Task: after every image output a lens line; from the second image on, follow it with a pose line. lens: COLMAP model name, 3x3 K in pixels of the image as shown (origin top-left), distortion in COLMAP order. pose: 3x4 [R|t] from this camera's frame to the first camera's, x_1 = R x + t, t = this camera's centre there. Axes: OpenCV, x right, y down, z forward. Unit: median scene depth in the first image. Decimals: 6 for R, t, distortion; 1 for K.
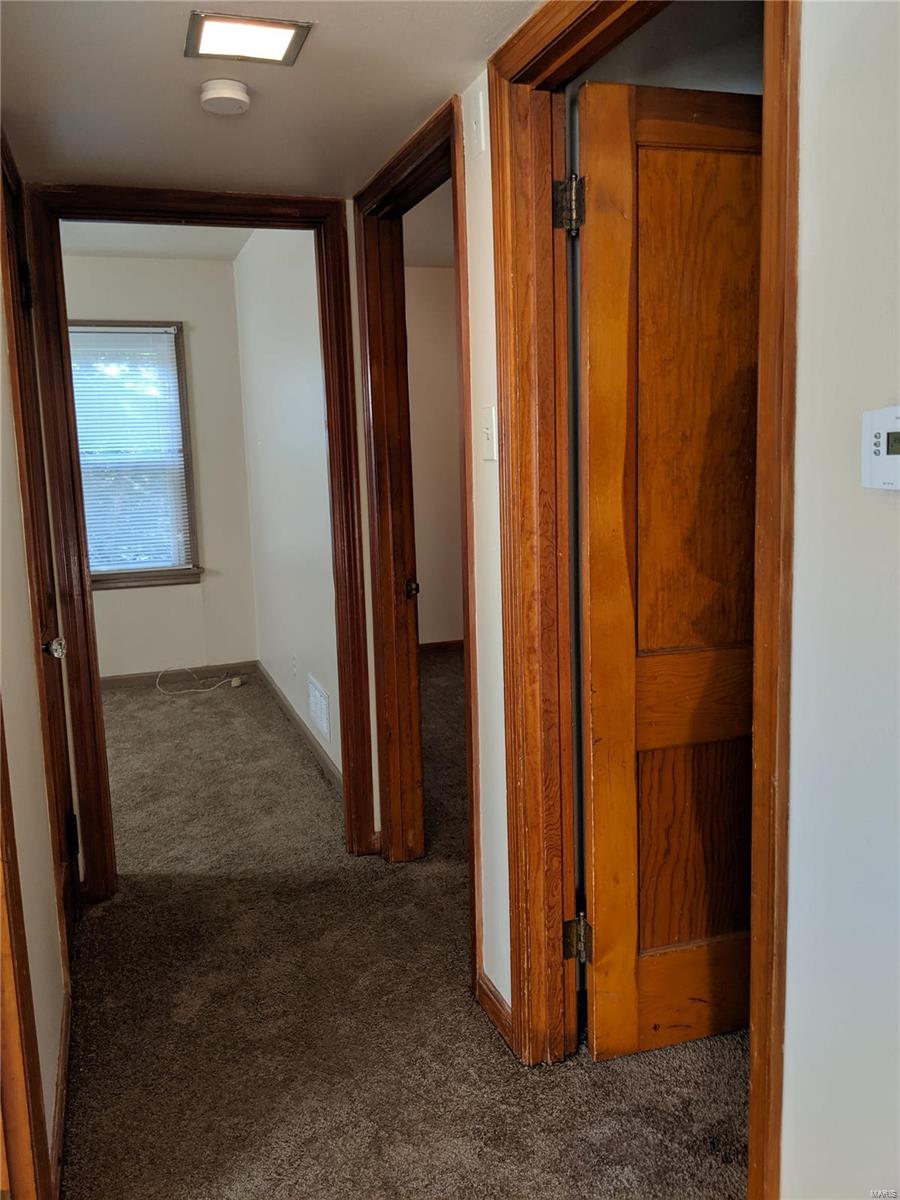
lens RADIAL K [[966.6, 0, 447.8], [0, 966.6, 595.1], [0, 0, 1]] dist [0.028969, -0.014790]
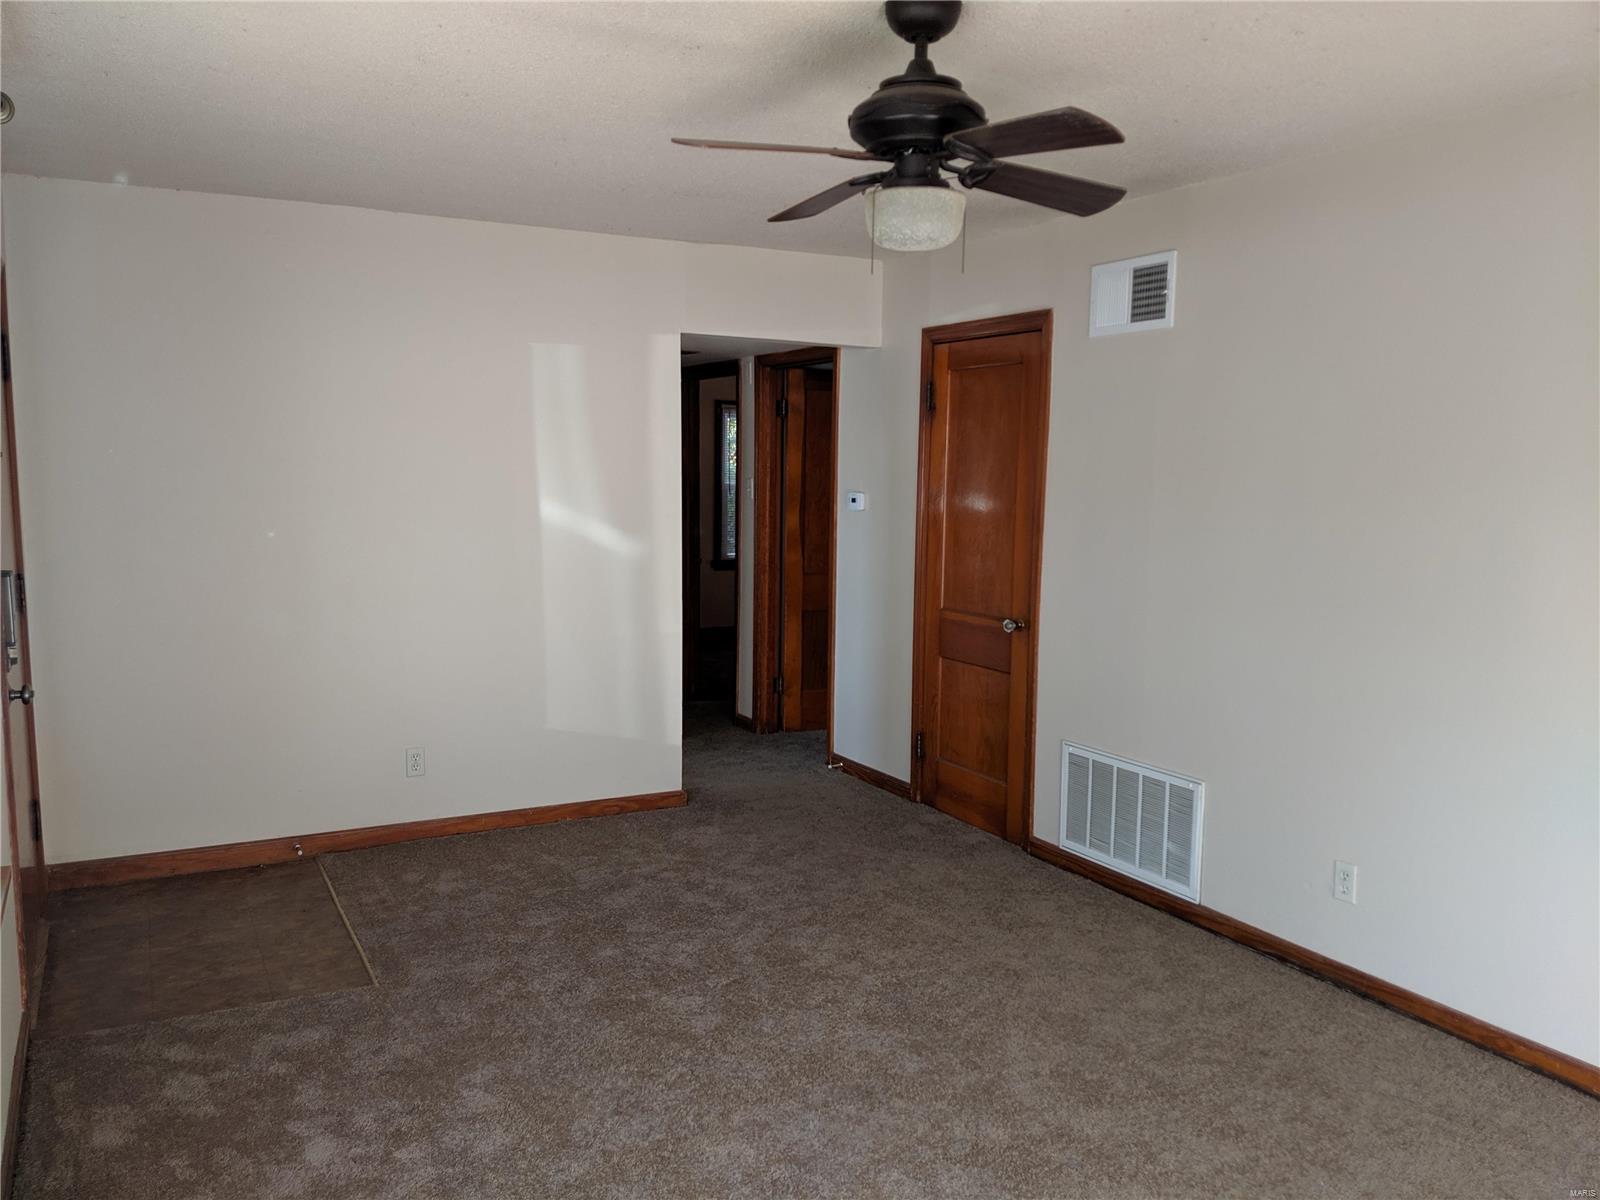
lens RADIAL K [[1288.8, 0, 798.6], [0, 1288.8, 603.7], [0, 0, 1]] dist [0.028969, -0.014790]
pose [[0.988020, 0.028049, 0.151756, -0.362336], [-0.020555, 0.998501, -0.050730, 0.330154], [-0.152952, 0.047003, 0.987115, -2.554376]]
